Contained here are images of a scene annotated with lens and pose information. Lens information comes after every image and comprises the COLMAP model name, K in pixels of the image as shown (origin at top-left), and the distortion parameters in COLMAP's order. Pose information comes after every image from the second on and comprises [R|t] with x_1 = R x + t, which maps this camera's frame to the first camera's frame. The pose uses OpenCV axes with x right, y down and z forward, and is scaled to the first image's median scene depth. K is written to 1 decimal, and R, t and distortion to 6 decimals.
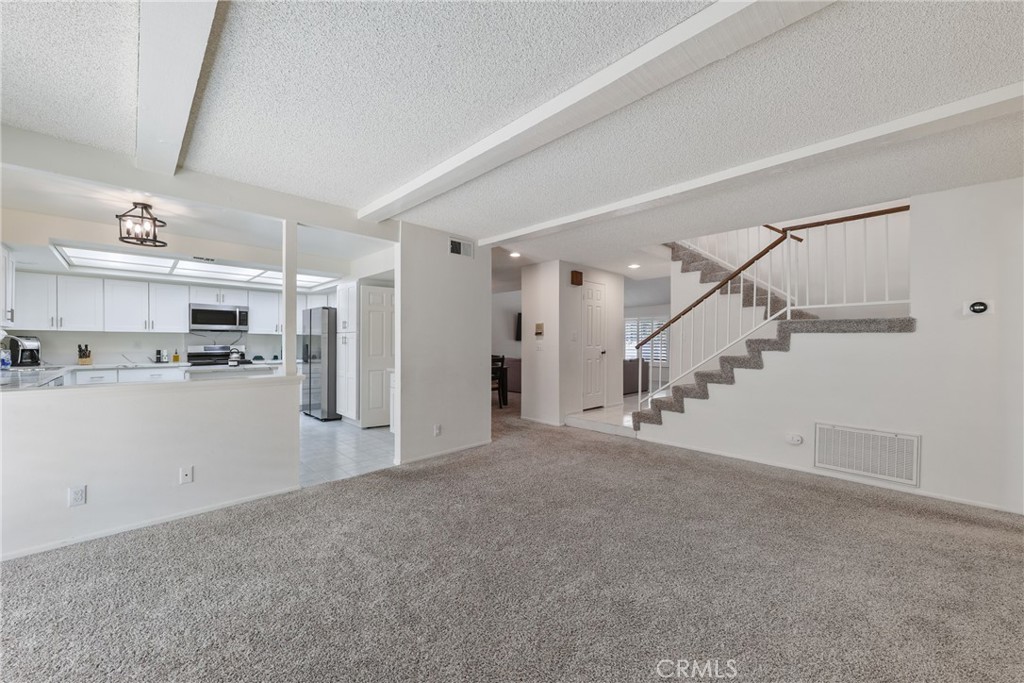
lens RADIAL K [[386.0, 0, 509.6], [0, 386.0, 345.7], [0, 0, 1]] dist [-0.002333, -0.000217]
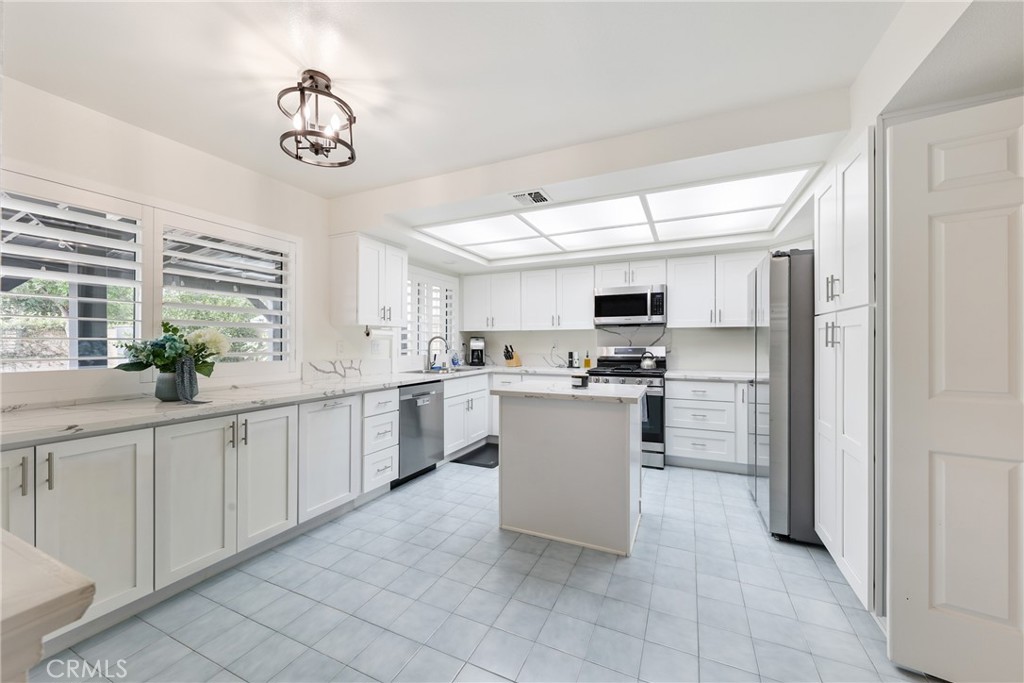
lens RADIAL K [[386.0, 0, 508.2], [0, 386.0, 343.4], [0, 0, 1]] dist [-0.002333, -0.000217]
pose [[0.359085, -0.001277, -0.933304, -0.206125], [-0.003703, 0.999989, -0.002793, -0.004080], [0.933297, 0.004459, 0.359076, 0.588221]]
